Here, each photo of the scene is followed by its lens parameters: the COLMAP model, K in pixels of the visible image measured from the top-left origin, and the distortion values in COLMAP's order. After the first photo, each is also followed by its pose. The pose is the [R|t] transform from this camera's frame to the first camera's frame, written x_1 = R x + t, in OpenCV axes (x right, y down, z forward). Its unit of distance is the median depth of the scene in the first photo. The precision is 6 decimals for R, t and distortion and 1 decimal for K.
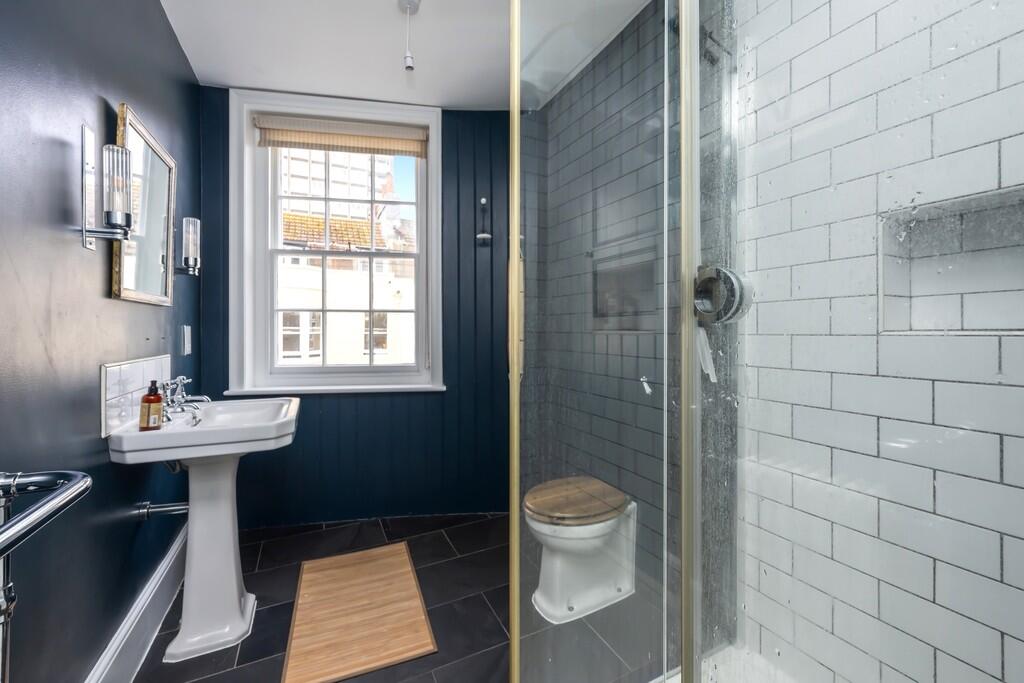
lens RADIAL K [[415.8, 0, 508.9], [0, 415.8, 335.7], [0, 0, 1]] dist [-0.004567, -0.000150]
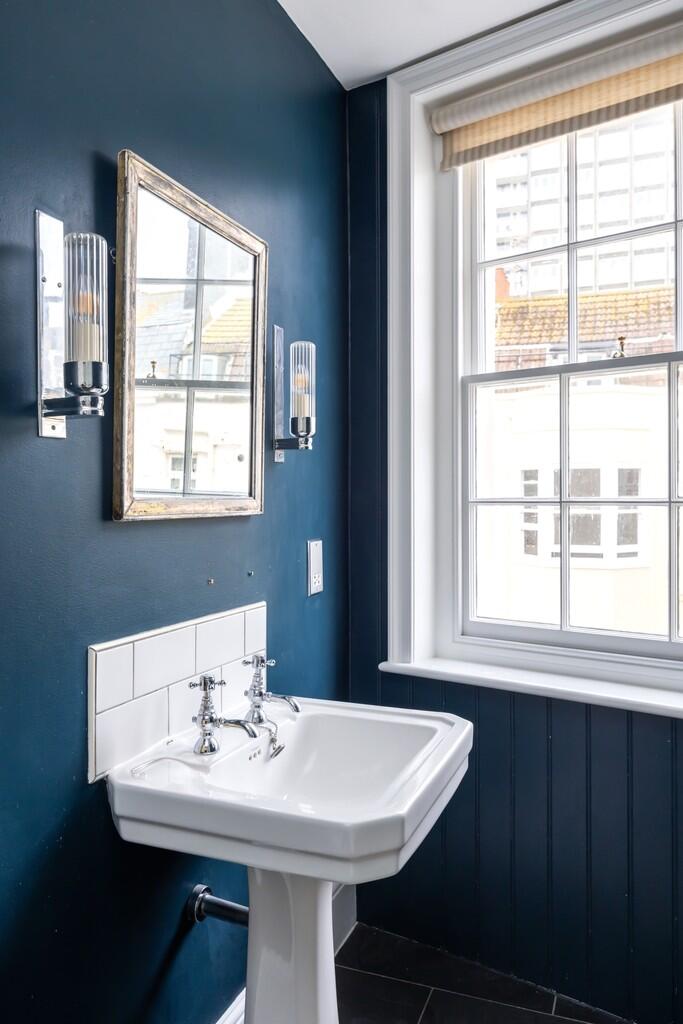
lens RADIAL K [[770.1, 0, 340.2], [0, 770.1, 506.1], [0, 0, 1]] dist [-0.007443, -0.001339]
pose [[0.682175, 0.002864, -0.731183, -0.016433], [-0.002307, 0.999996, 0.001765, -0.067092], [0.731185, 0.000483, 0.682179, 0.319840]]
